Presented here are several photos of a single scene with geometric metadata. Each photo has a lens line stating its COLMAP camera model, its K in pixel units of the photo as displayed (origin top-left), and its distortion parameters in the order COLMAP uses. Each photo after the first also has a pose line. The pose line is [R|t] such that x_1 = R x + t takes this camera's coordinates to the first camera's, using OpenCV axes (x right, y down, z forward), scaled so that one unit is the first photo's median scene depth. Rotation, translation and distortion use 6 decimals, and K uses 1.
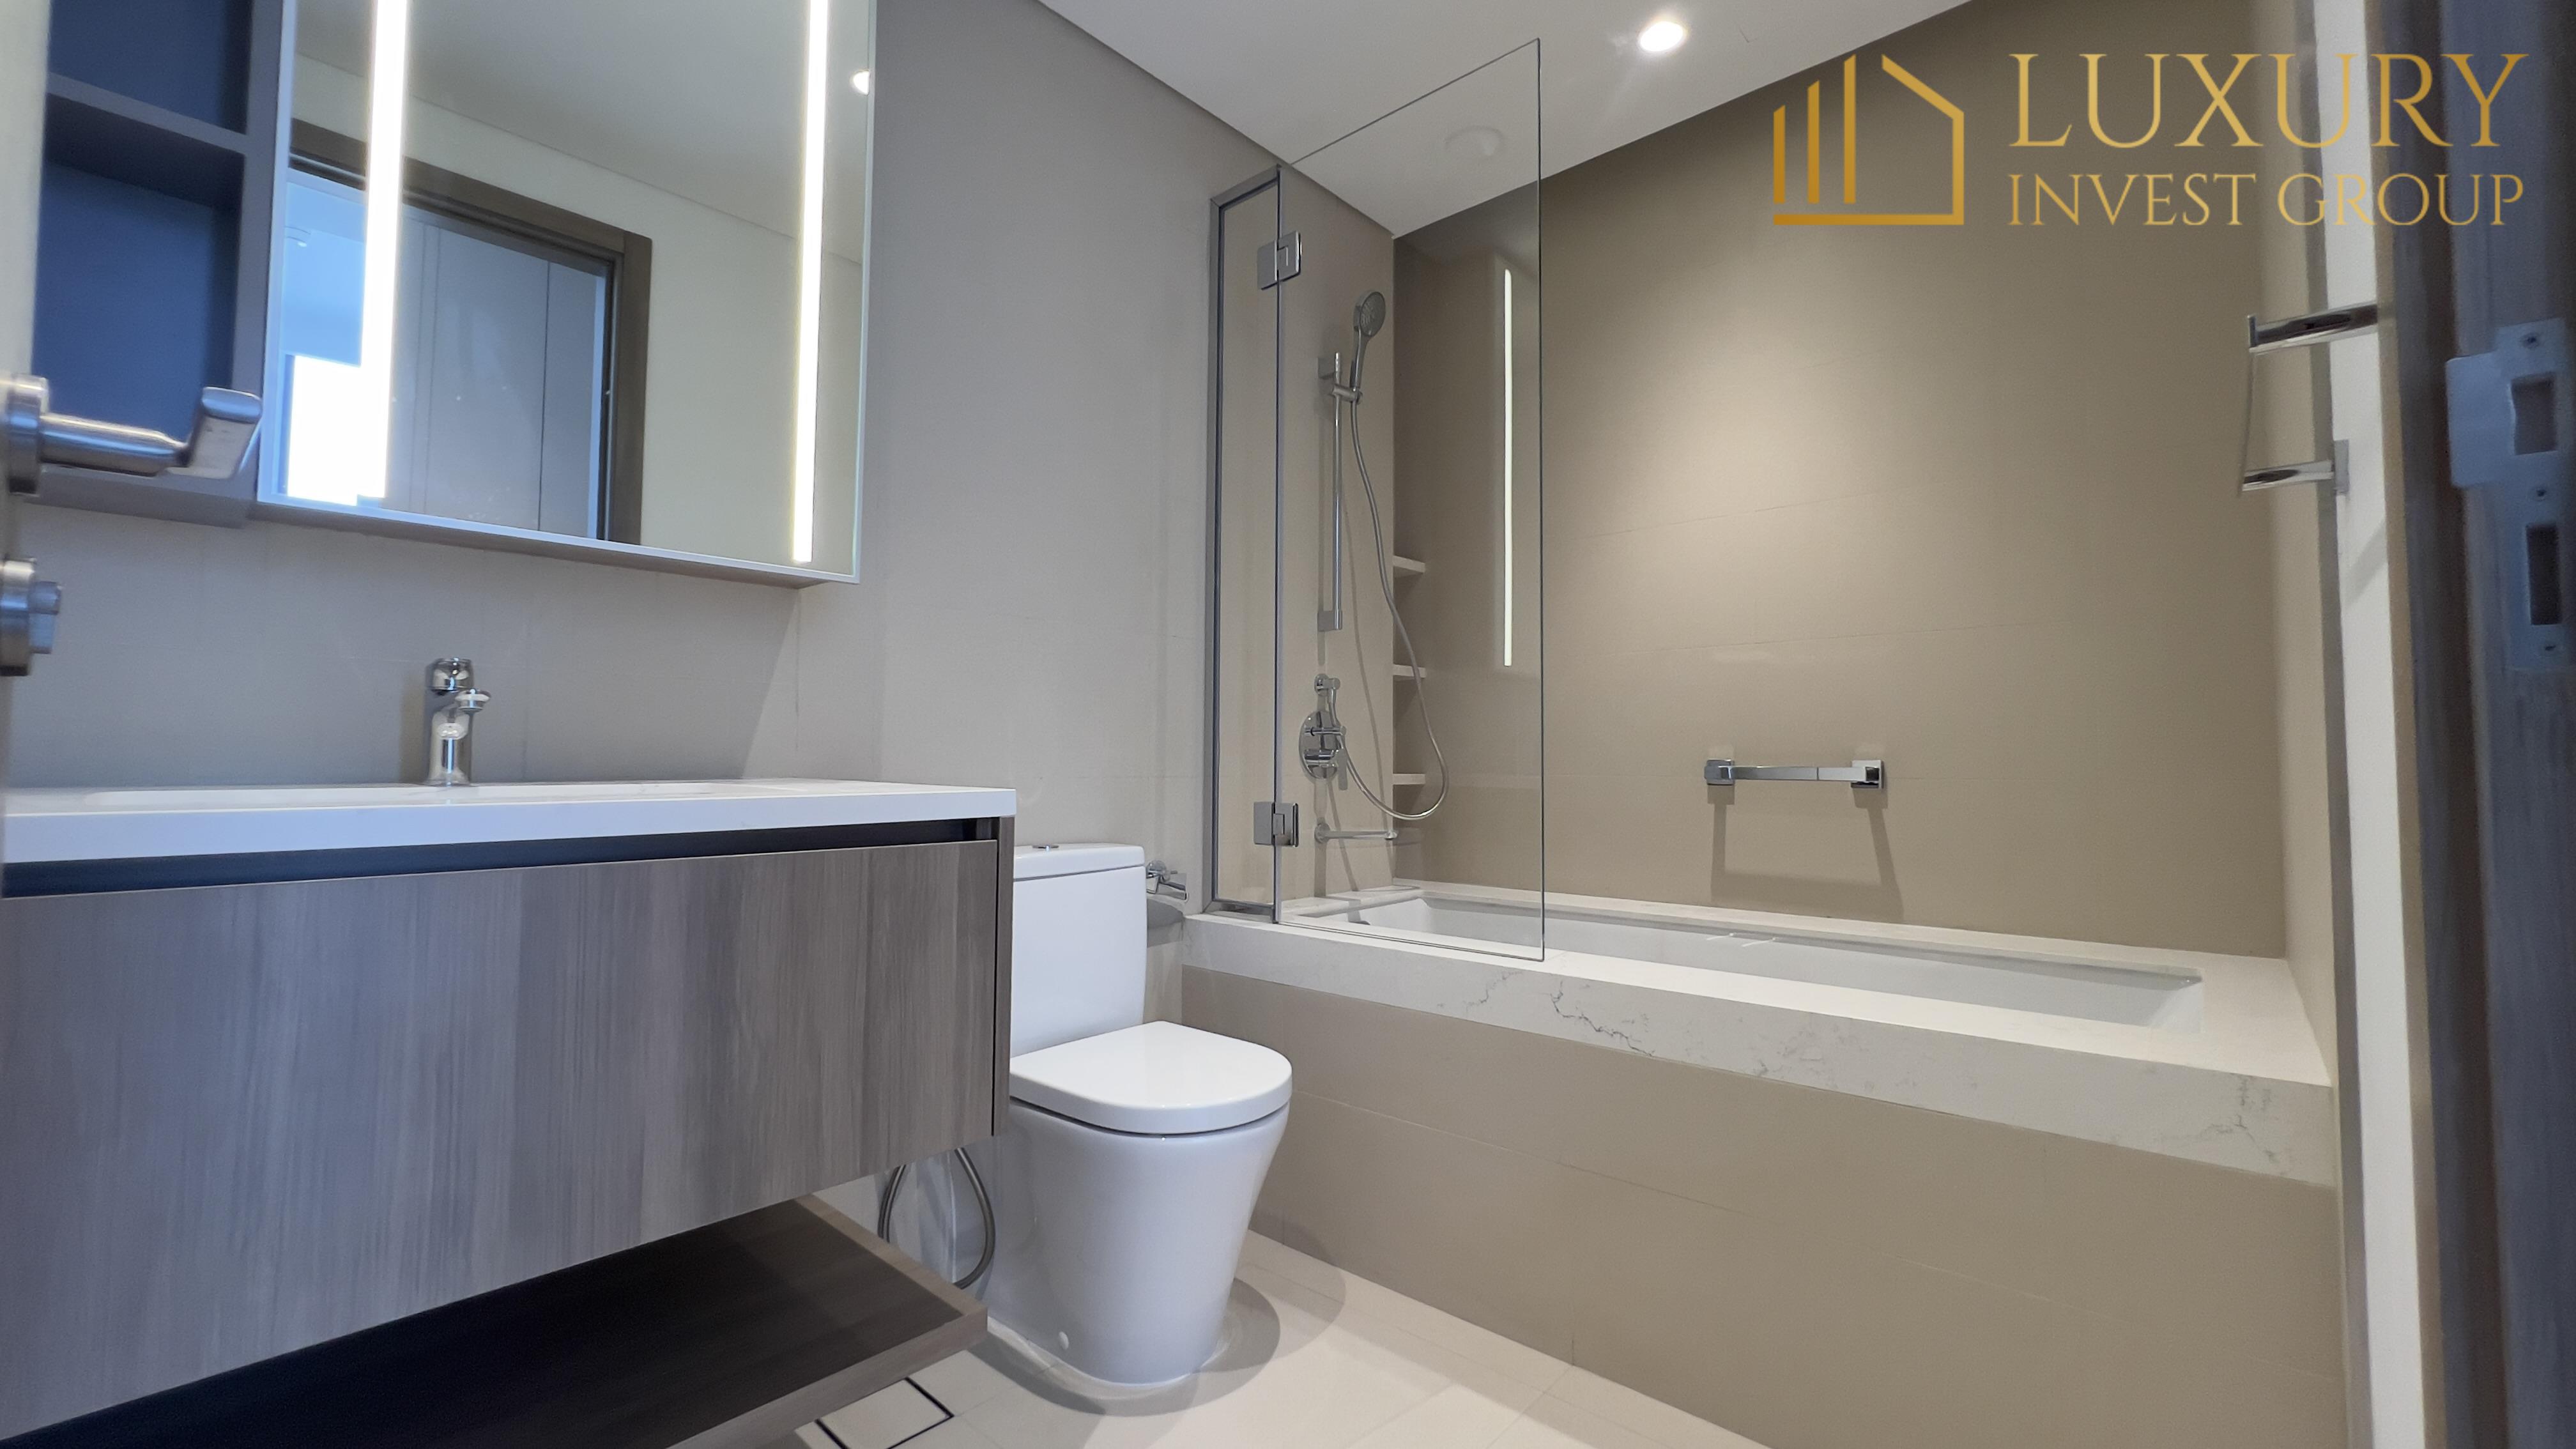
lens RADIAL K [[1032.4, 0, 1286.5], [0, 1032.4, 718.5], [0, 0, 1]] dist [-0.005885, 0.003012]
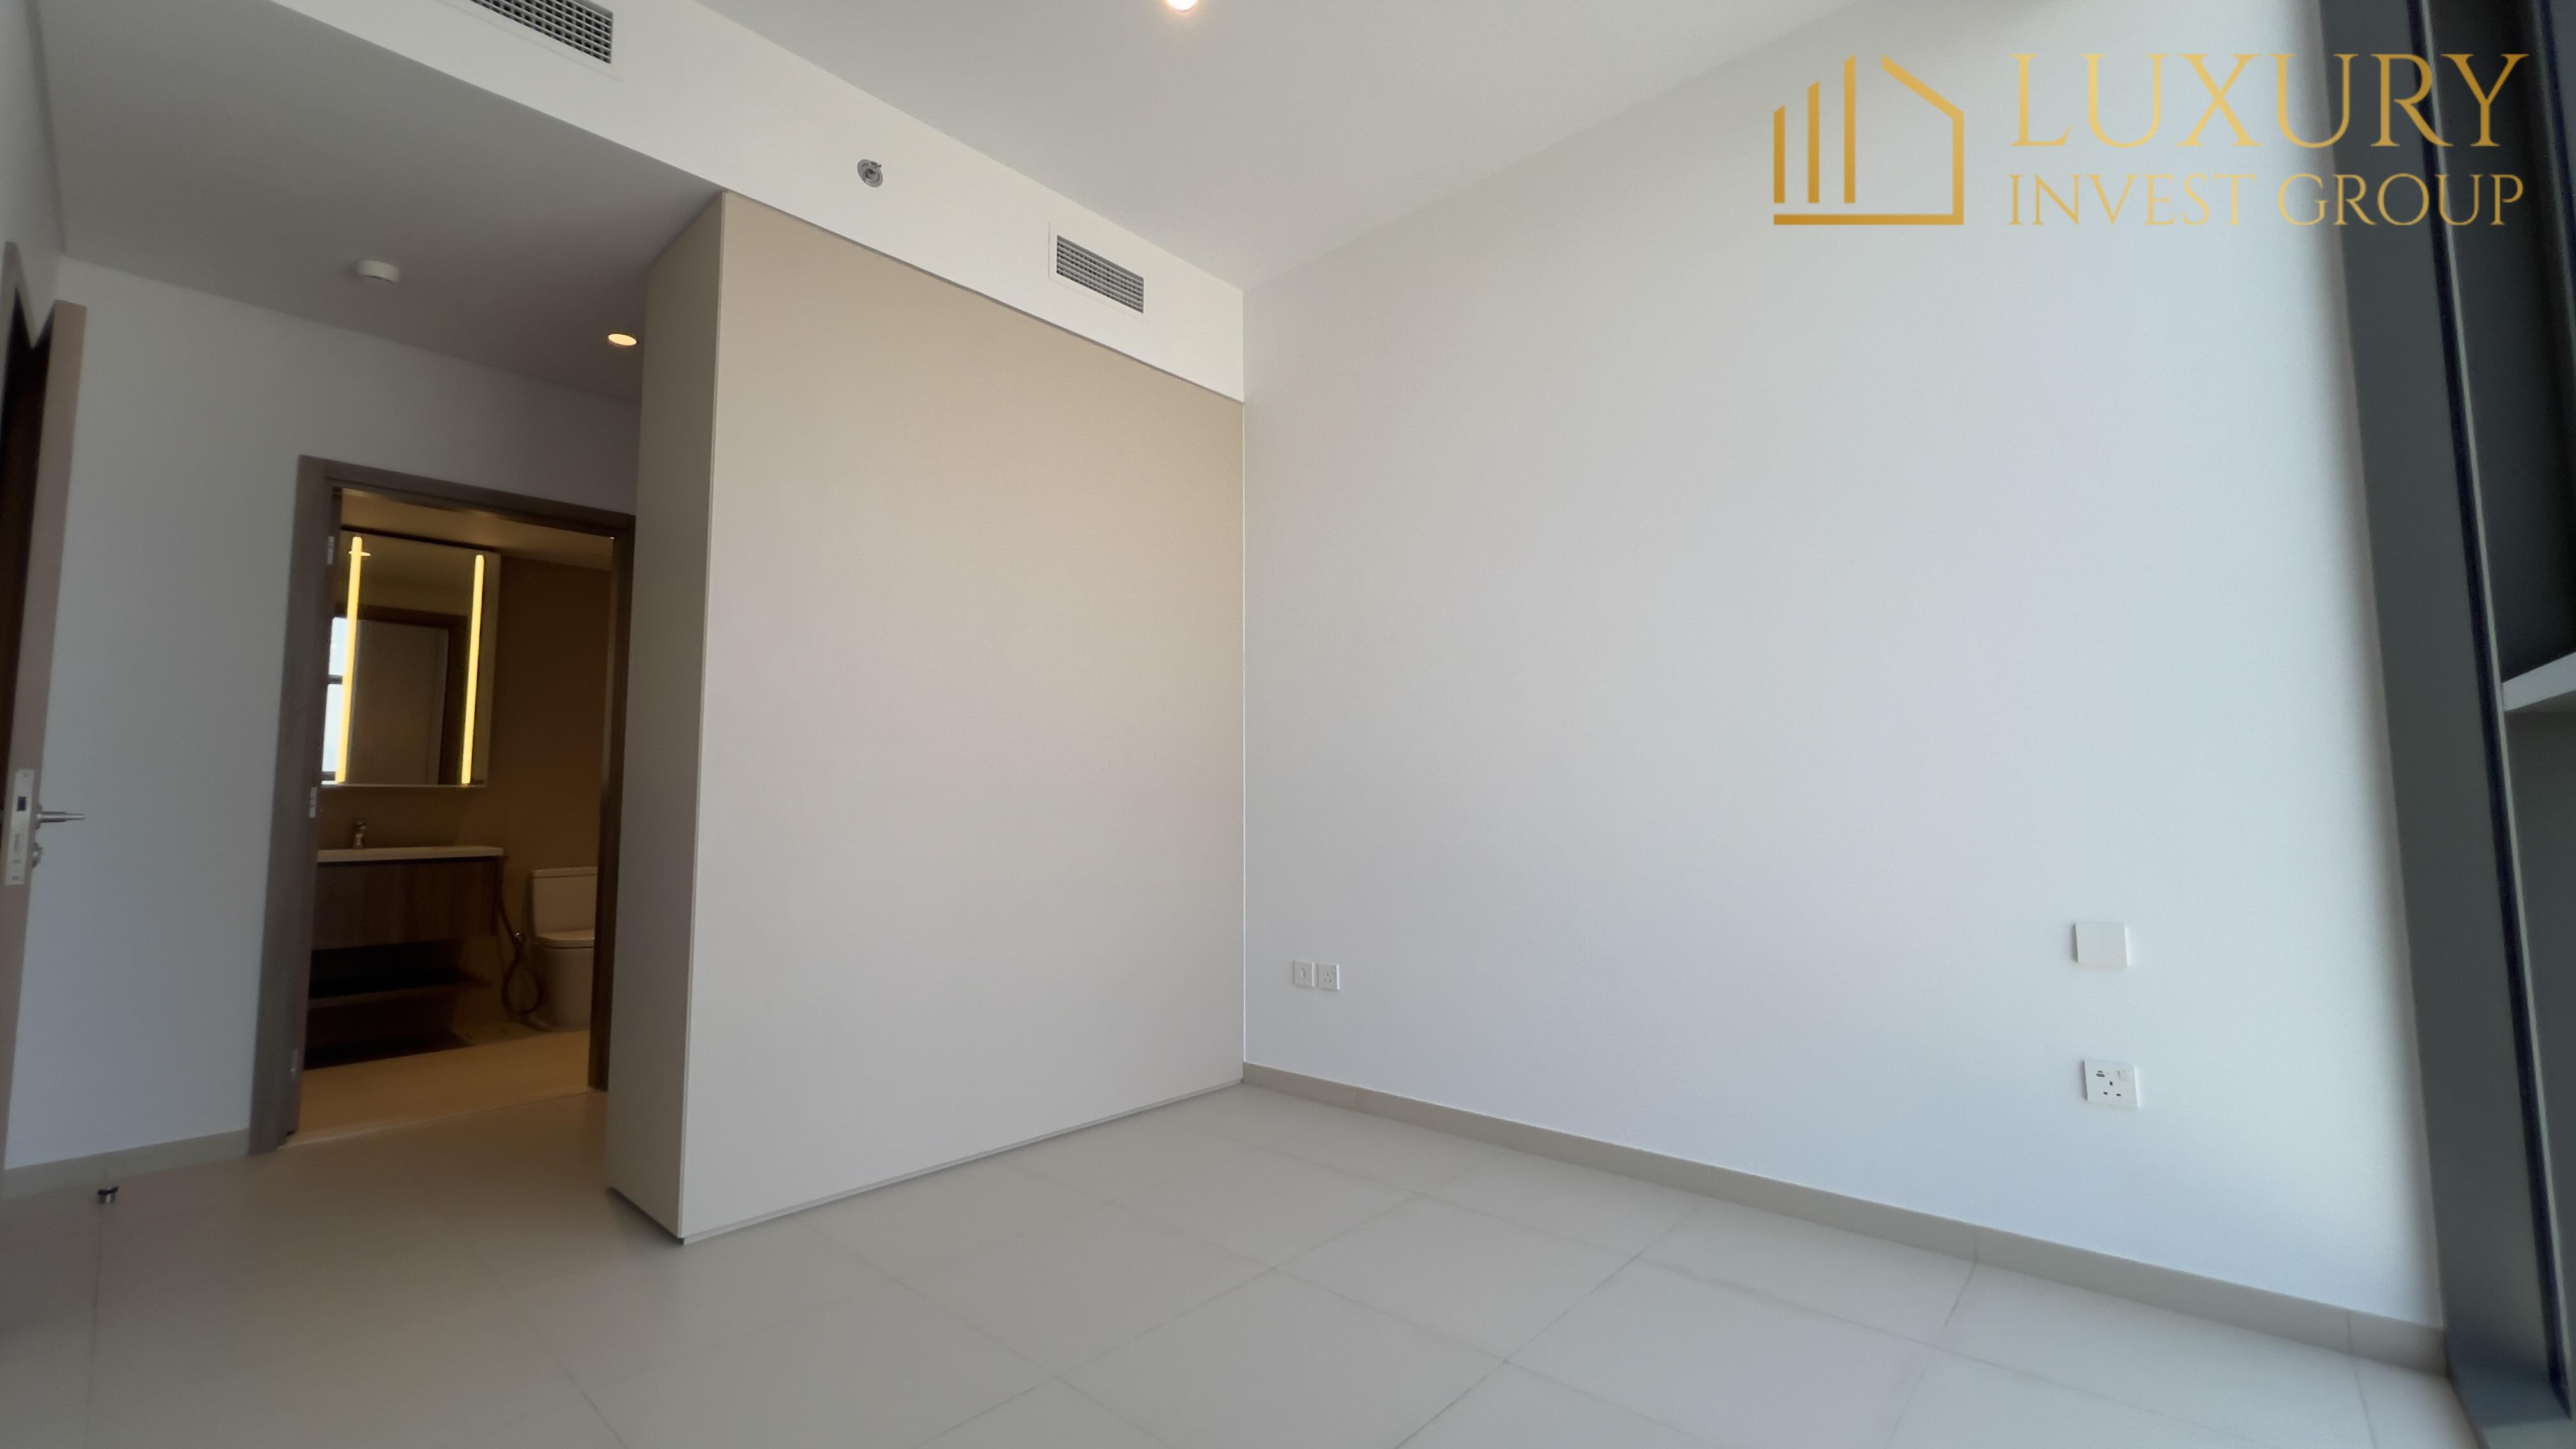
lens RADIAL K [[1032.4, 0, 1290.8], [0, 1032.4, 731.0], [0, 0, 1]] dist [-0.005885, 0.003012]
pose [[0.999907, -0.012690, 0.004924, 2.863107], [0.012880, 0.999095, -0.040536, -0.190080], [-0.004405, 0.040595, 0.999166, -3.103211]]
